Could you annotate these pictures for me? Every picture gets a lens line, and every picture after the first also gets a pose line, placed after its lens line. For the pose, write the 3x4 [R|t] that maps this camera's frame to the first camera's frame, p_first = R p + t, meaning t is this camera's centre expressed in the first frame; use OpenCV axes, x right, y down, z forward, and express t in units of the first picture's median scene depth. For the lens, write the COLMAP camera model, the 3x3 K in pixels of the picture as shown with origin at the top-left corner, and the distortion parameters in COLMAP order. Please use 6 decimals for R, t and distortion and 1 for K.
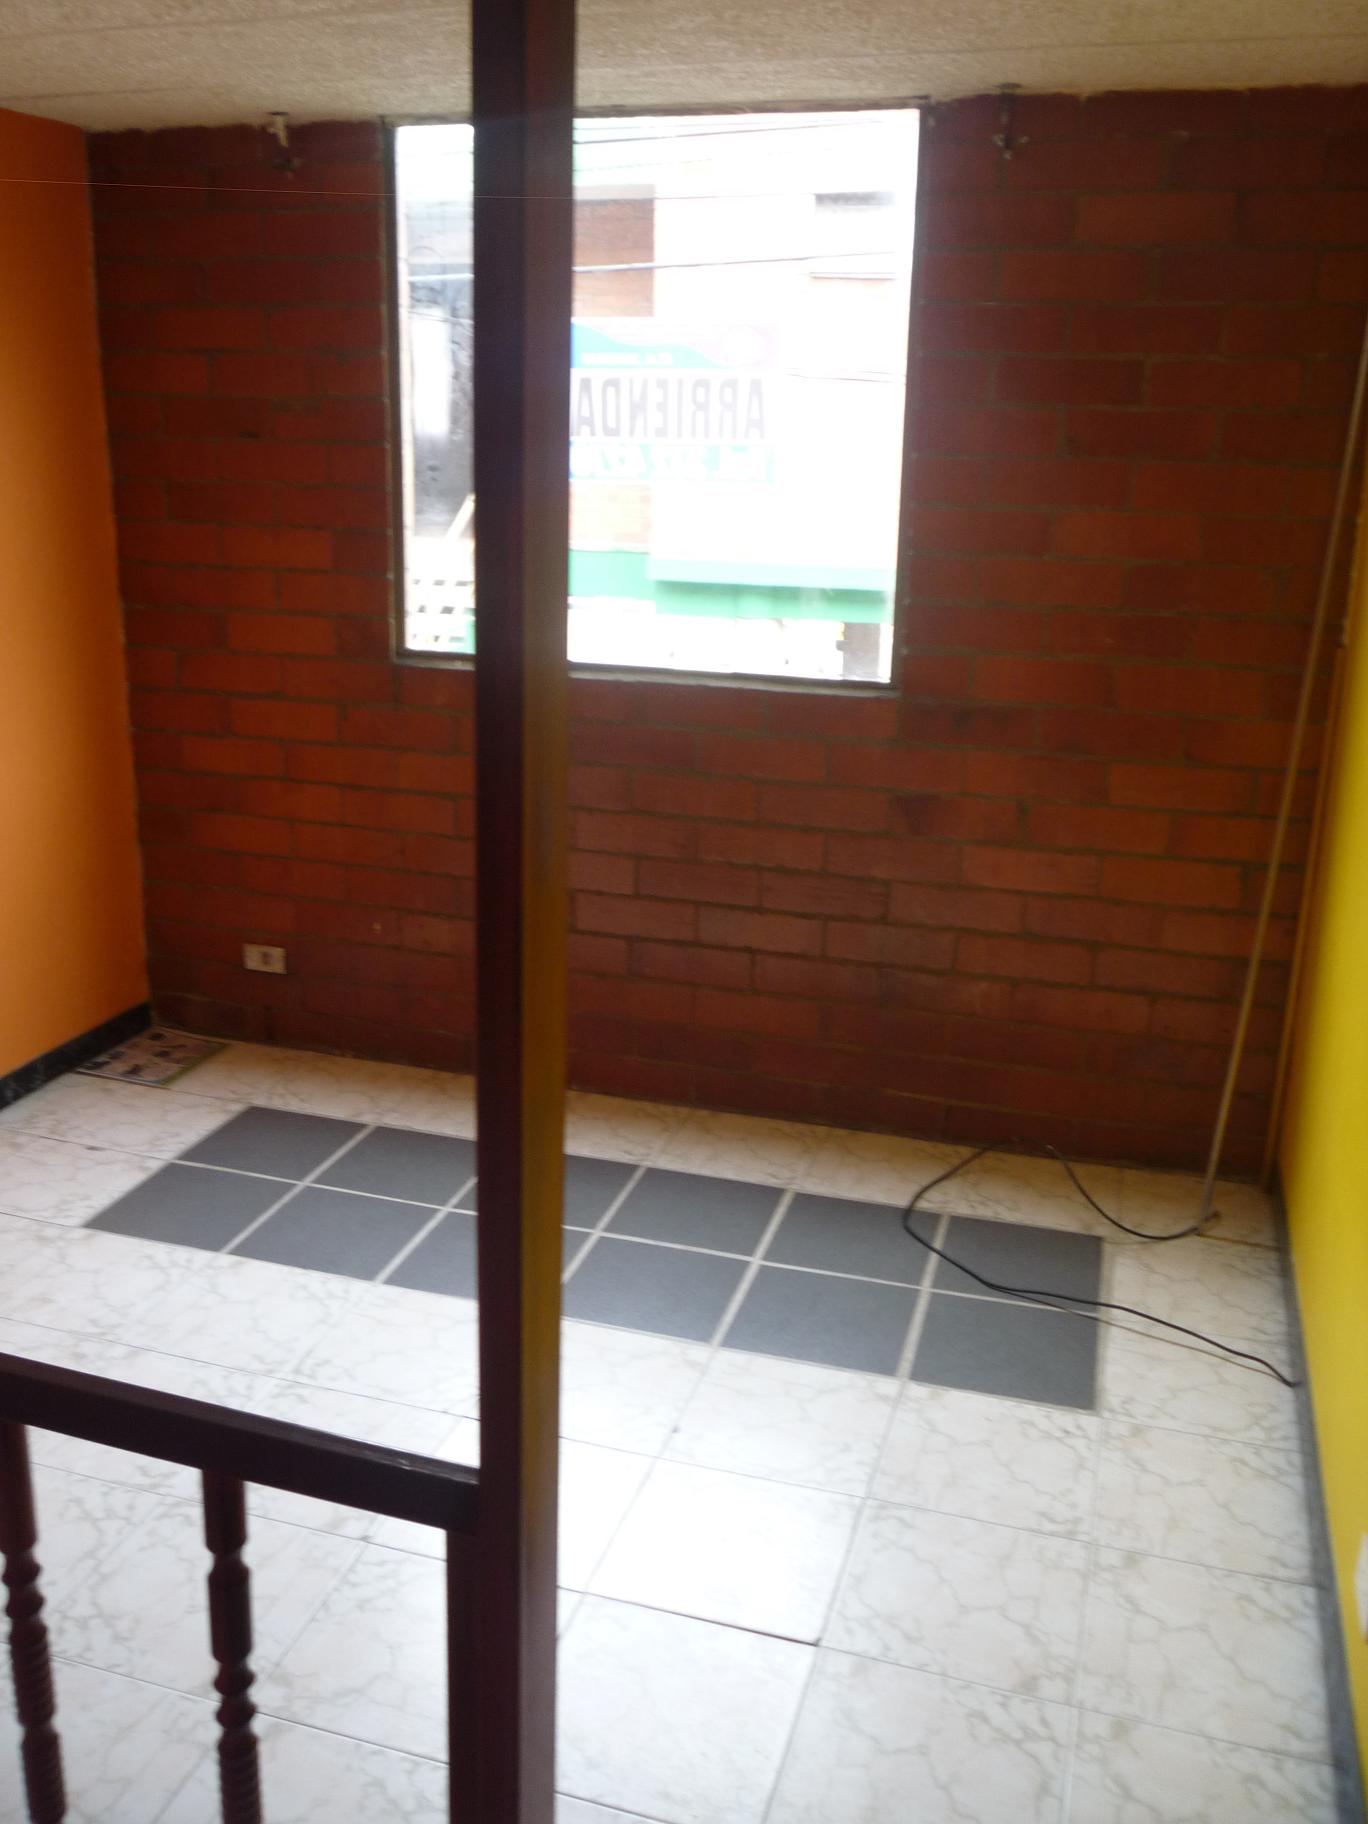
lens RADIAL K [[1587.1, 0, 690.6], [0, 1587.1, 900.2], [0, 0, 1]] dist [-0.057184, 0.022585]
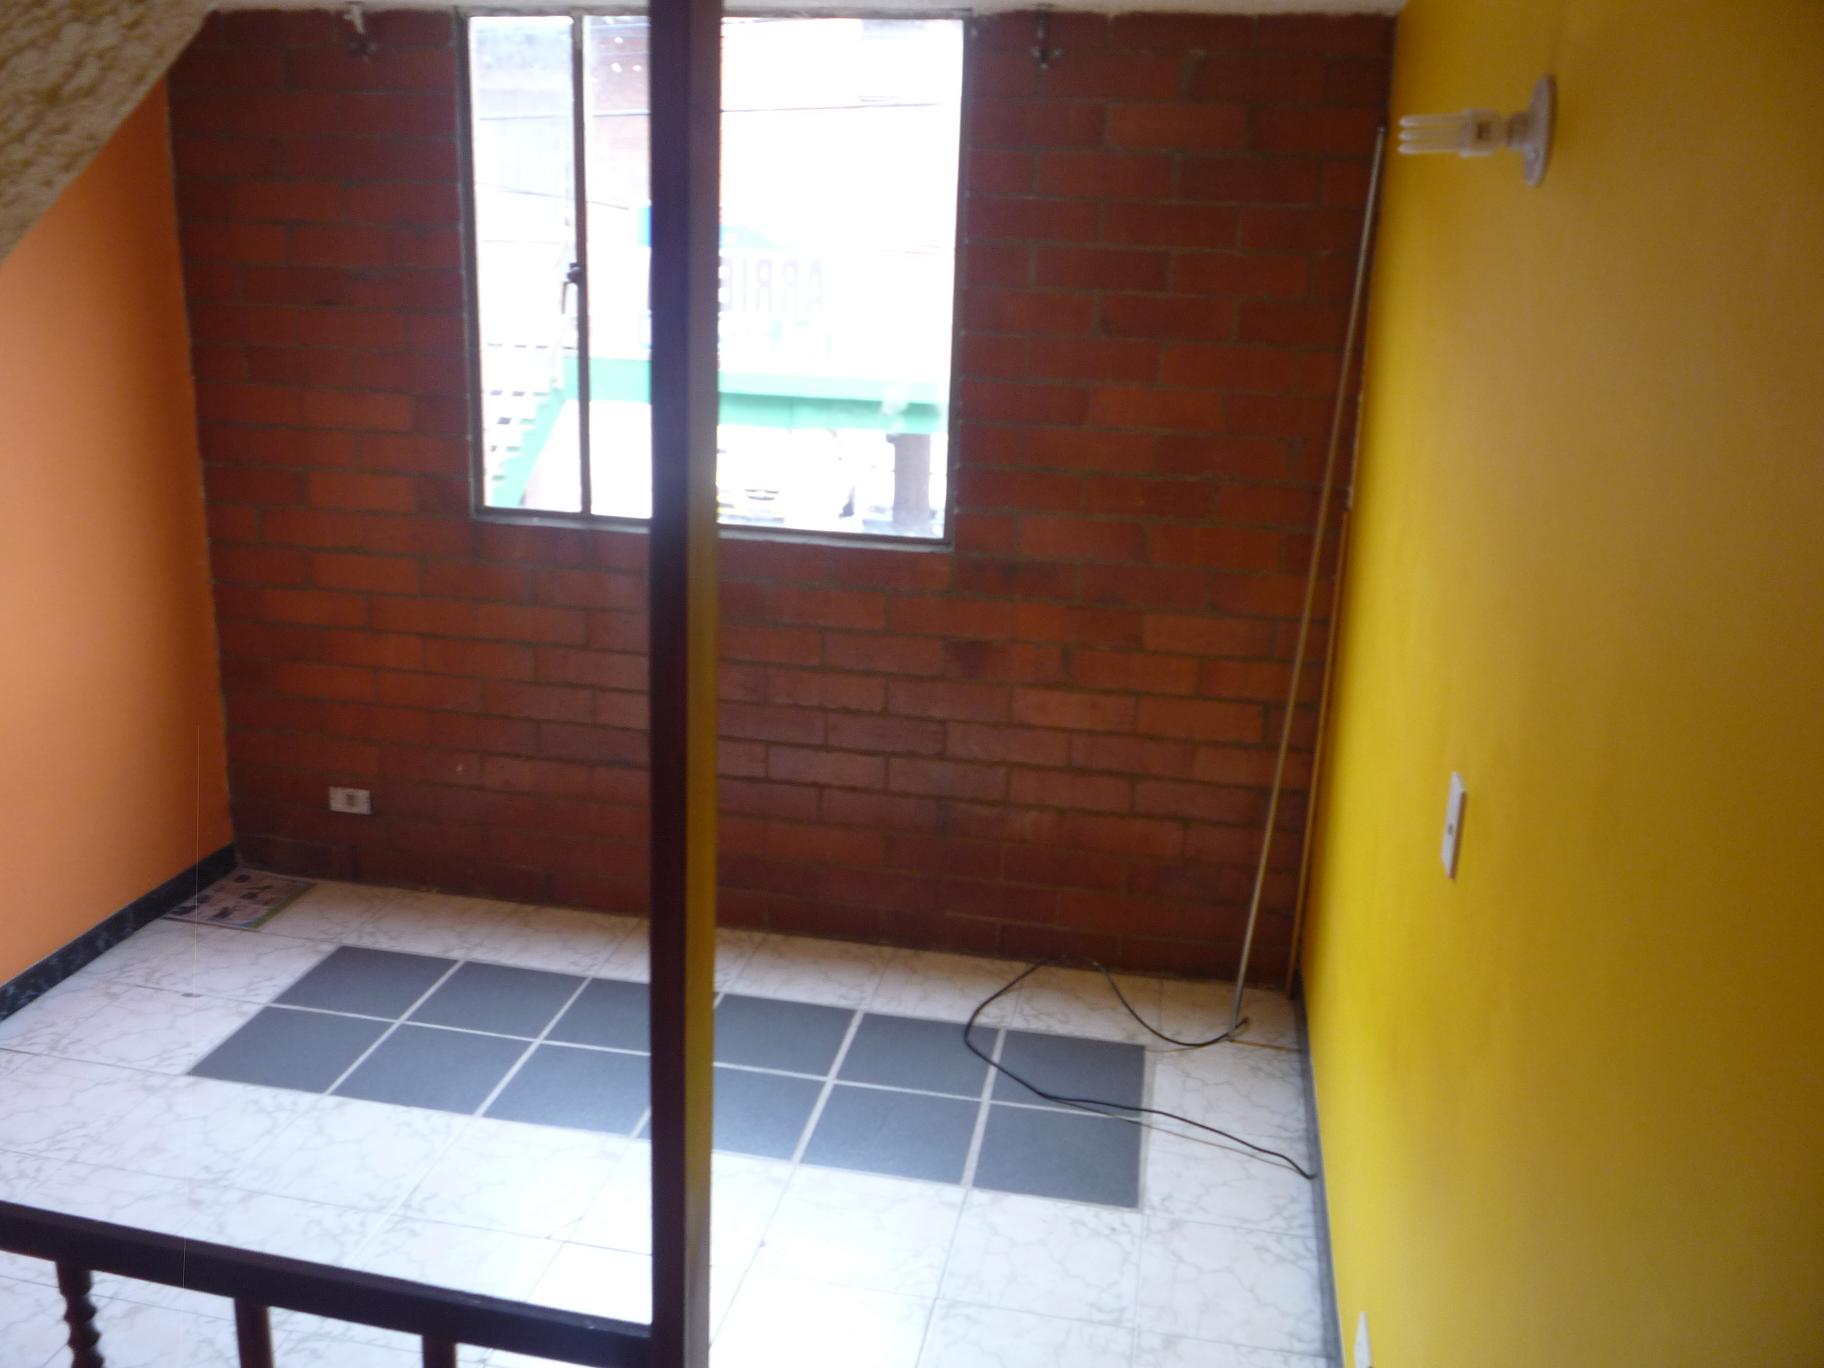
lens RADIAL K [[1598.3, 0, 901.9], [0, 1598.3, 684.4], [0, 0, 1]] dist [-0.038478, 0.010662]
pose [[0.995053, -0.018051, 0.097687, -0.010876], [0.017607, 0.999830, 0.005409, -0.044382], [-0.097768, -0.003662, 0.995202, -0.084651]]
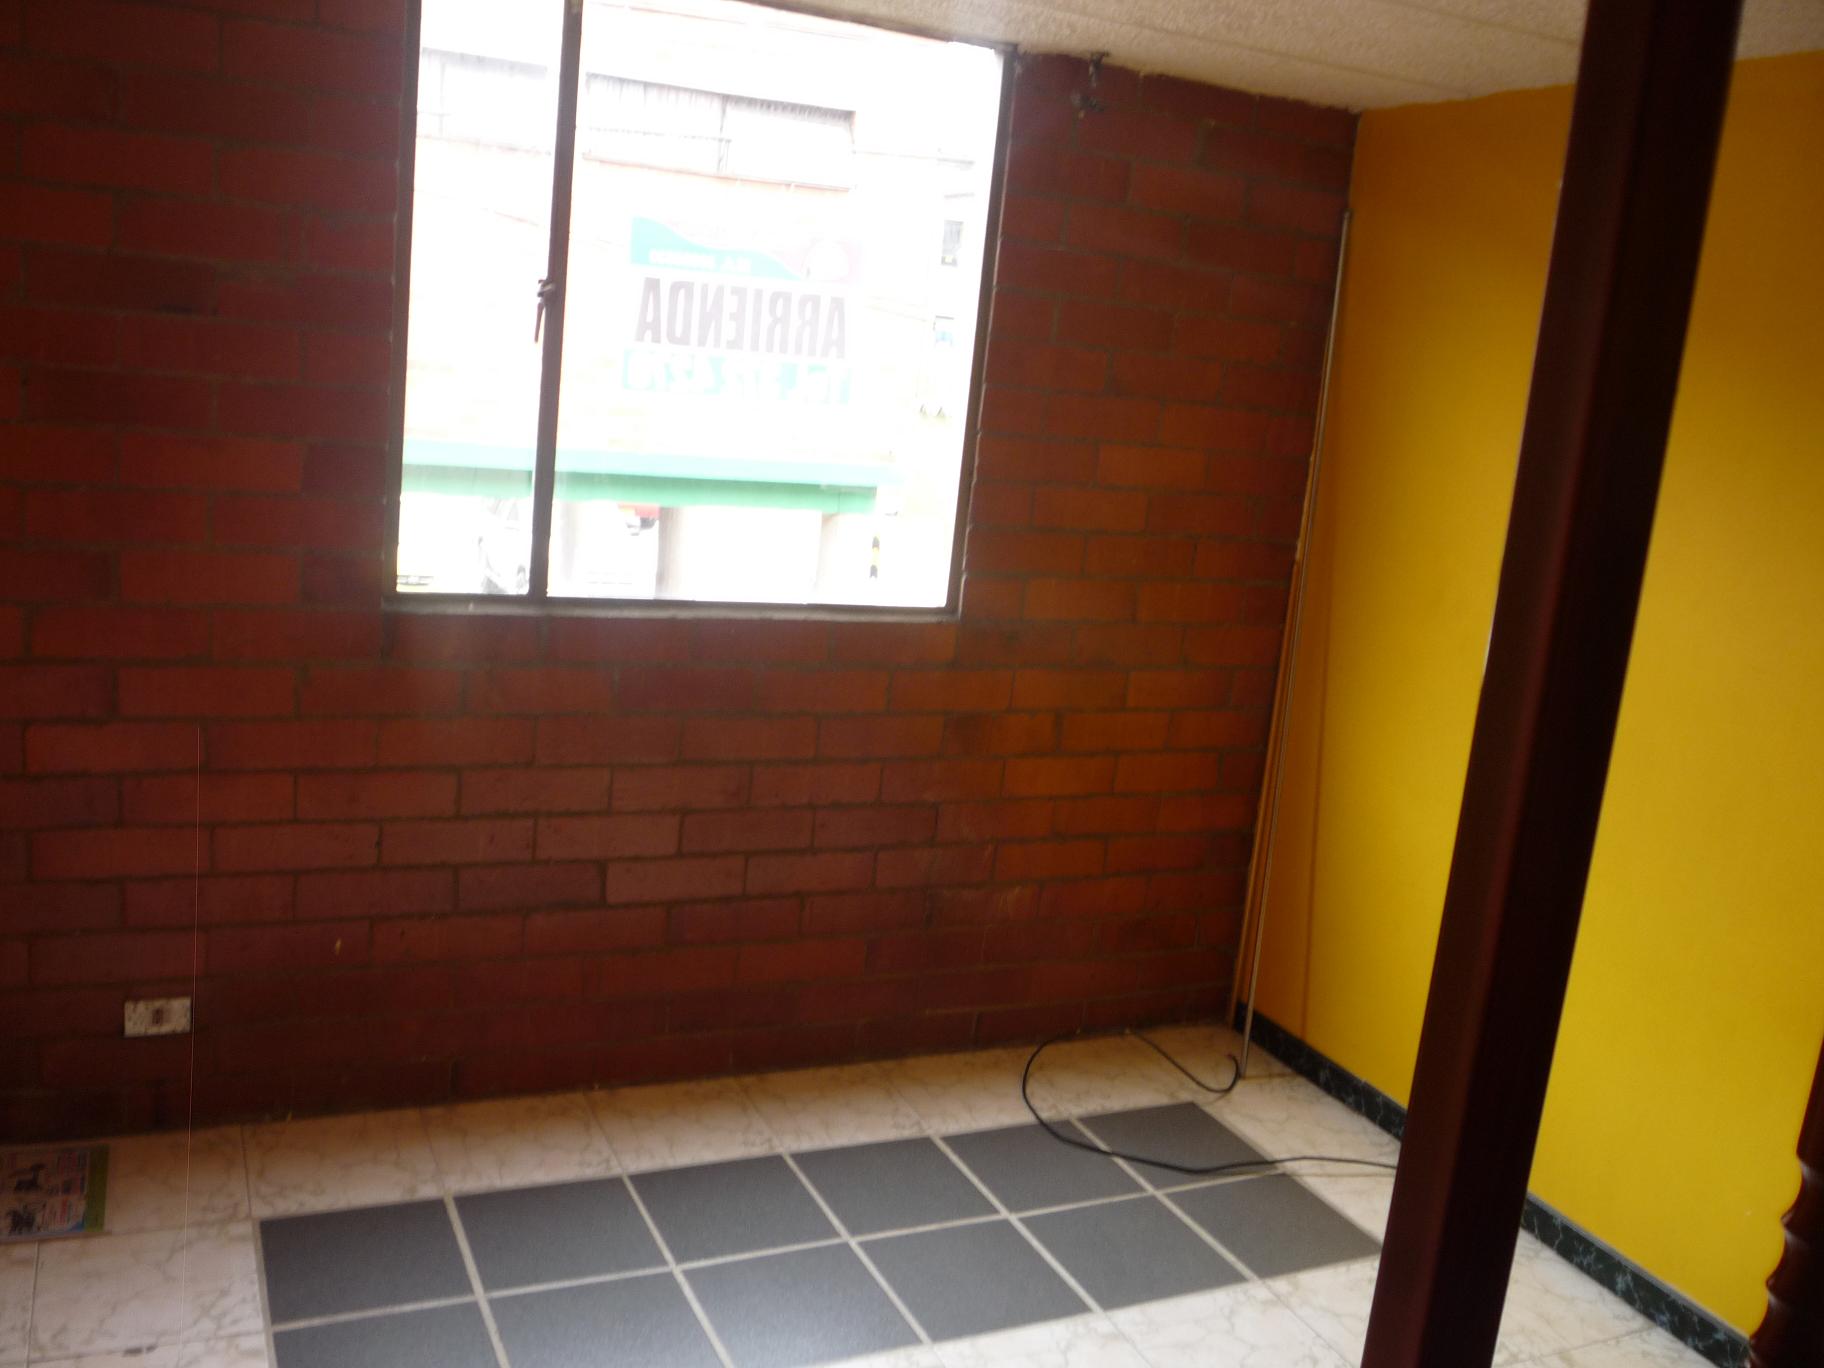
lens RADIAL K [[1598.3, 0, 901.9], [0, 1598.3, 684.4], [0, 0, 1]] dist [-0.038478, 0.010662]
pose [[0.752658, -0.085842, 0.652792, -0.556823], [0.102732, 0.994632, 0.012346, -0.103890], [-0.650348, 0.057770, 0.757437, 0.256921]]
